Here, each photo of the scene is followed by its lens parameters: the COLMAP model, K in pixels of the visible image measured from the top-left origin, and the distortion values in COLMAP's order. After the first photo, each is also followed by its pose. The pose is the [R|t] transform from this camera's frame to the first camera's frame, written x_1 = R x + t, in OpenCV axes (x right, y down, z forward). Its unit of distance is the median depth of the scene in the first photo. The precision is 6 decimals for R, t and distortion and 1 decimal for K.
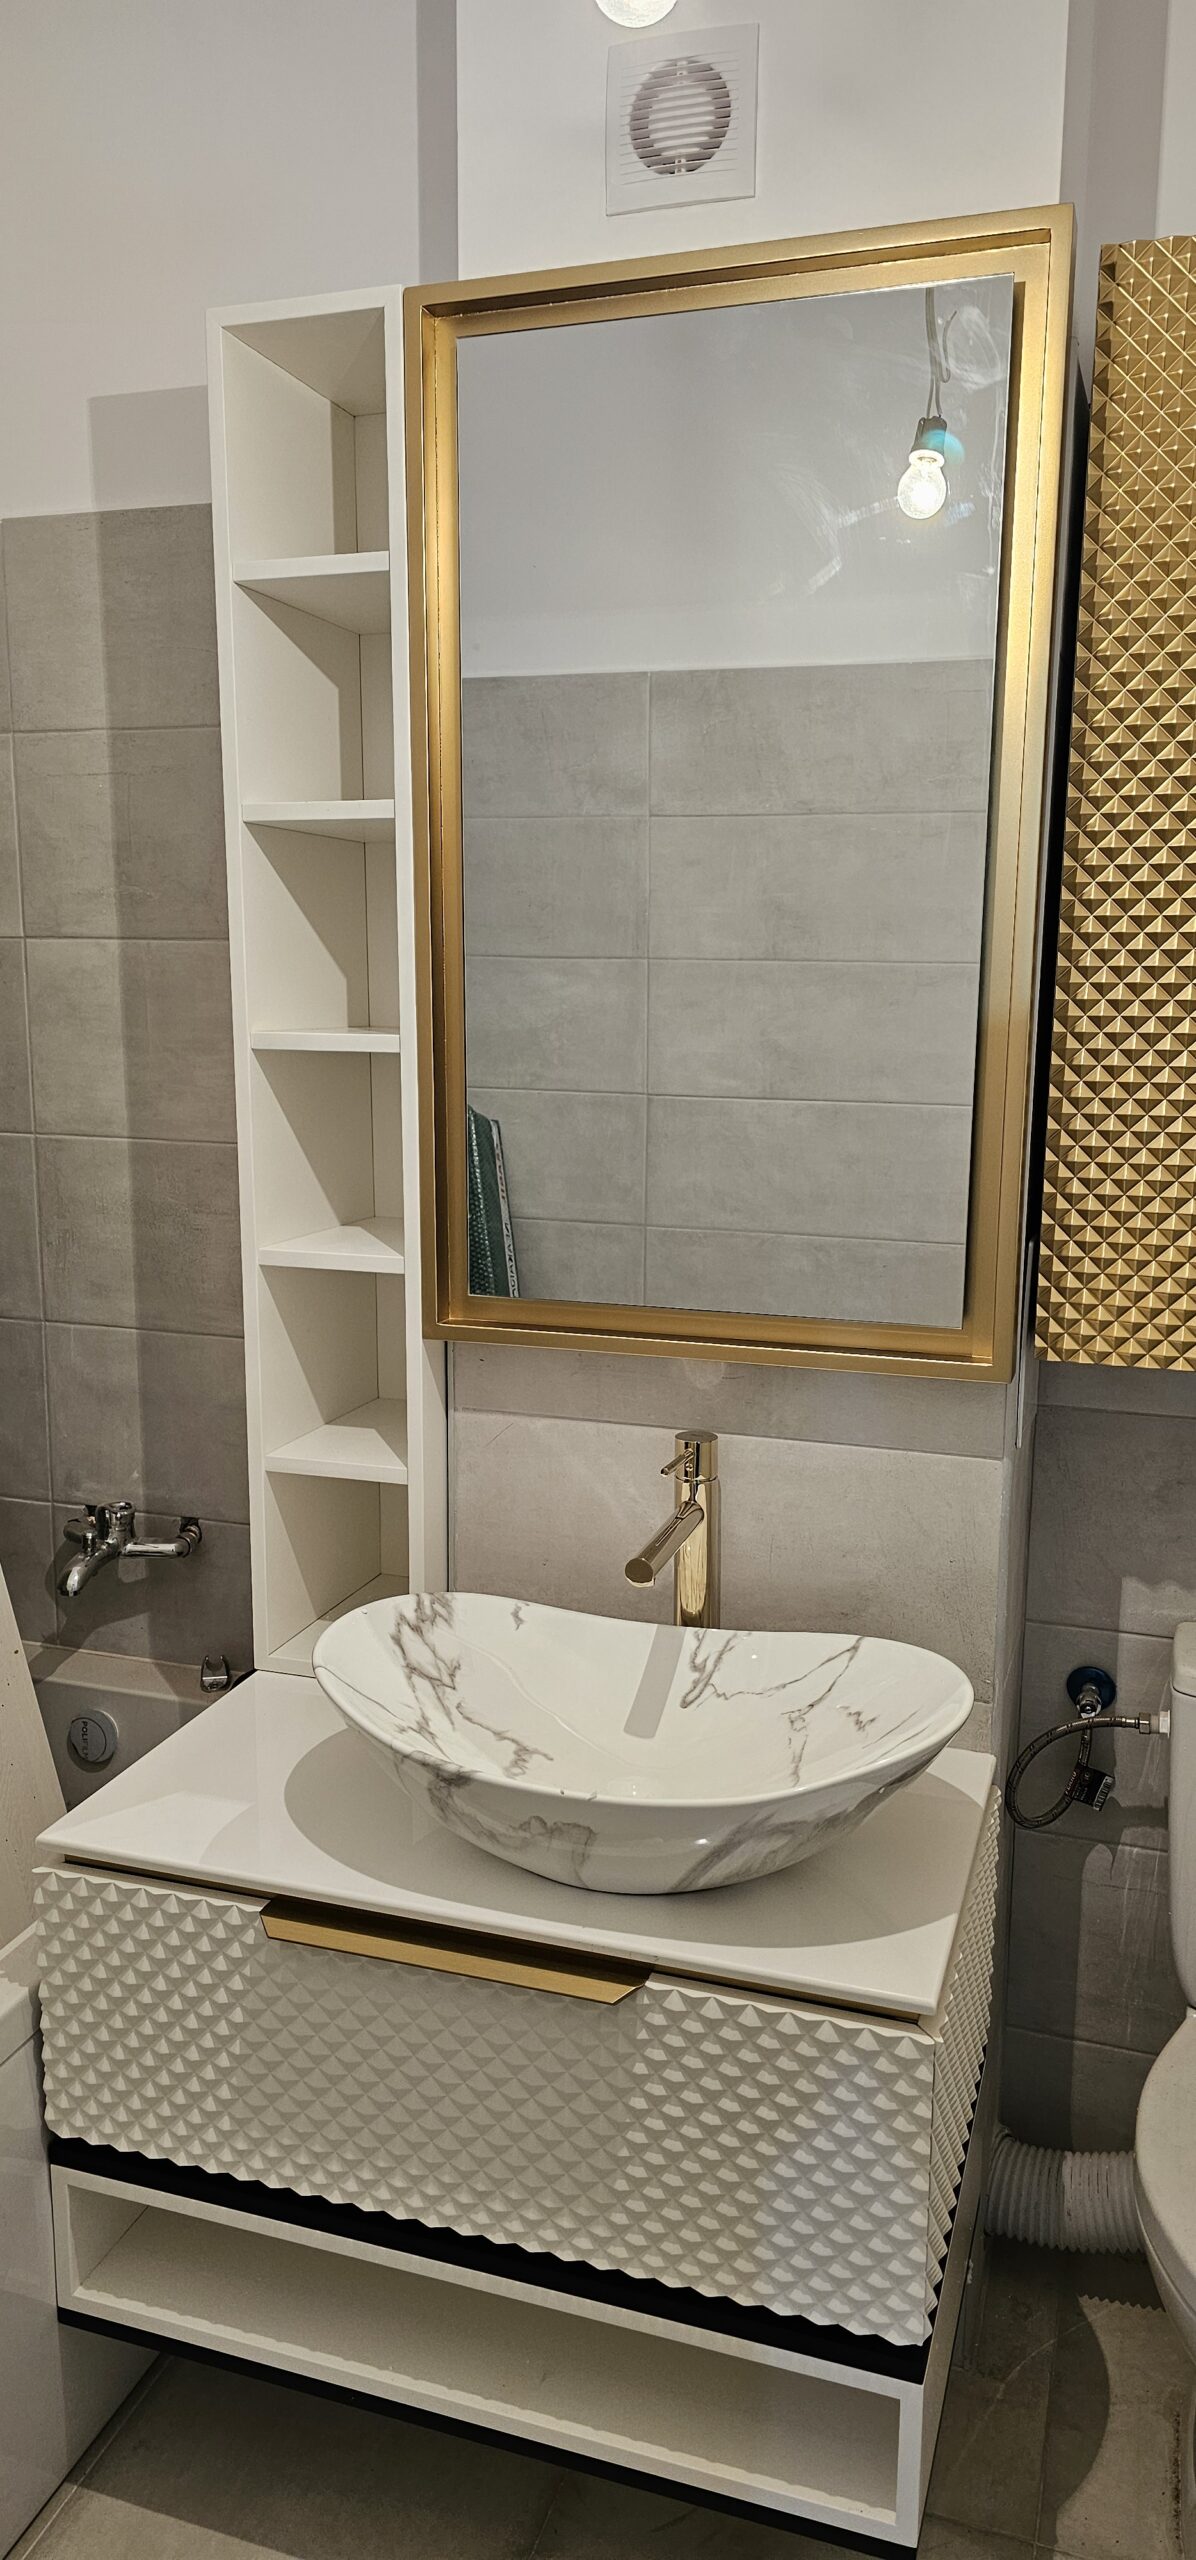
lens RADIAL K [[1734.1, 0, 569.8], [0, 1734.1, 1294.5], [0, 0, 1]] dist [0.000031, -0.001178]
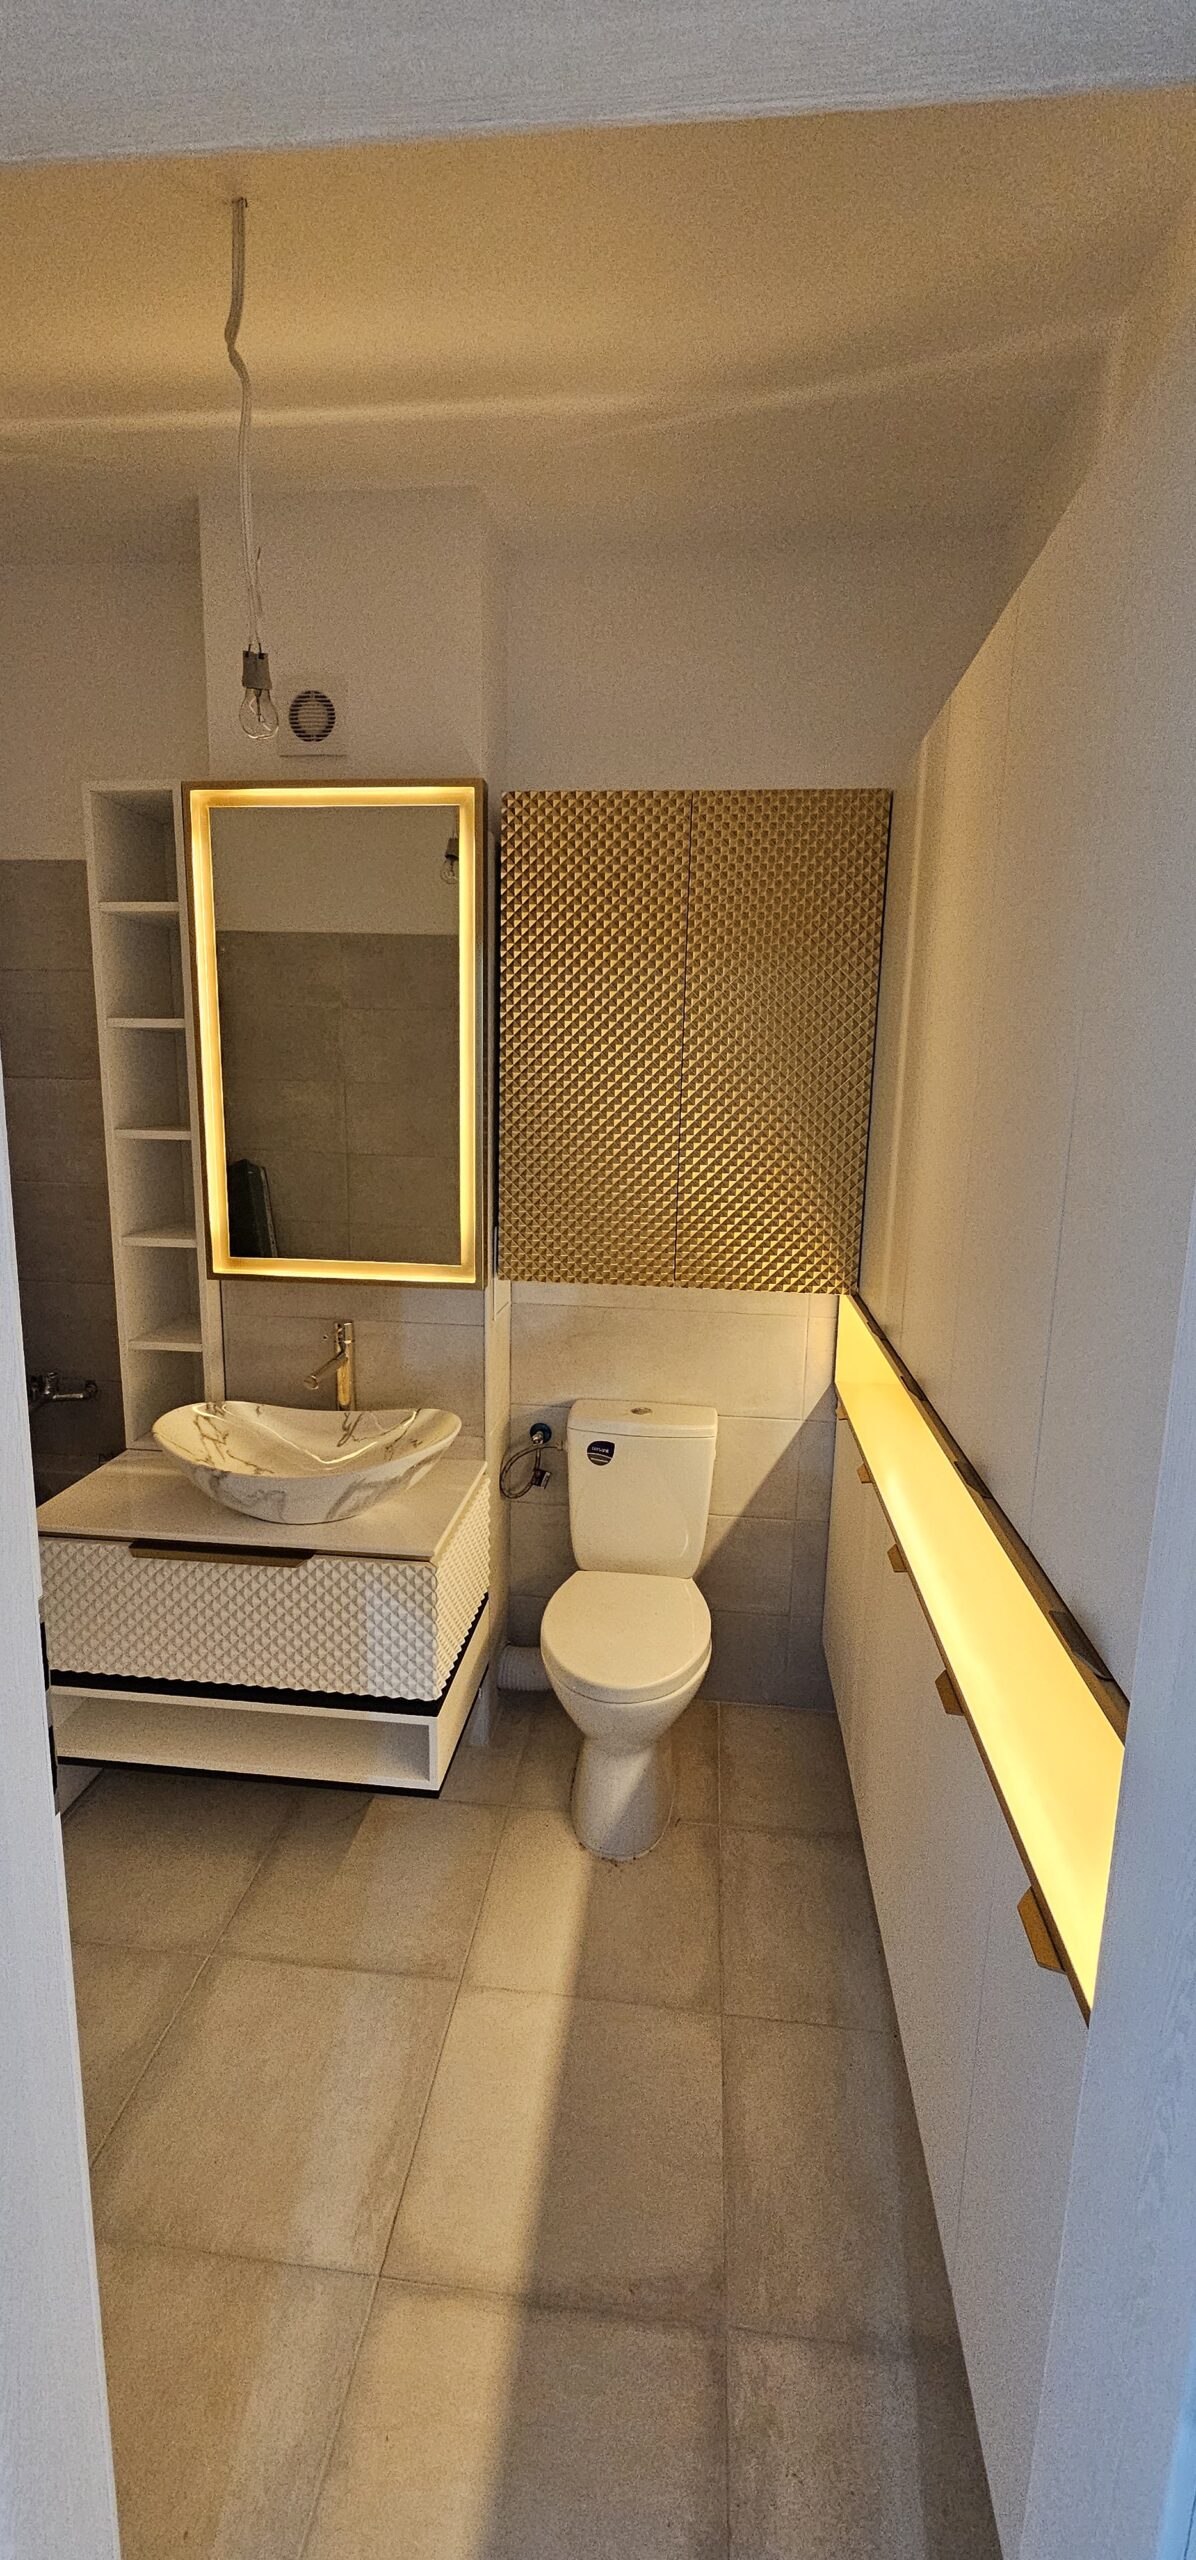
lens RADIAL K [[1052.9, 0, 598.0], [0, 1052.9, 1280.0], [0, 0, 1]] dist [-0.050059, -0.000026]
pose [[0.971678, -0.025586, 0.234920, 0.074013], [0.023138, 0.999646, 0.013172, 0.023025], [-0.235174, -0.007364, 0.971926, -0.307385]]
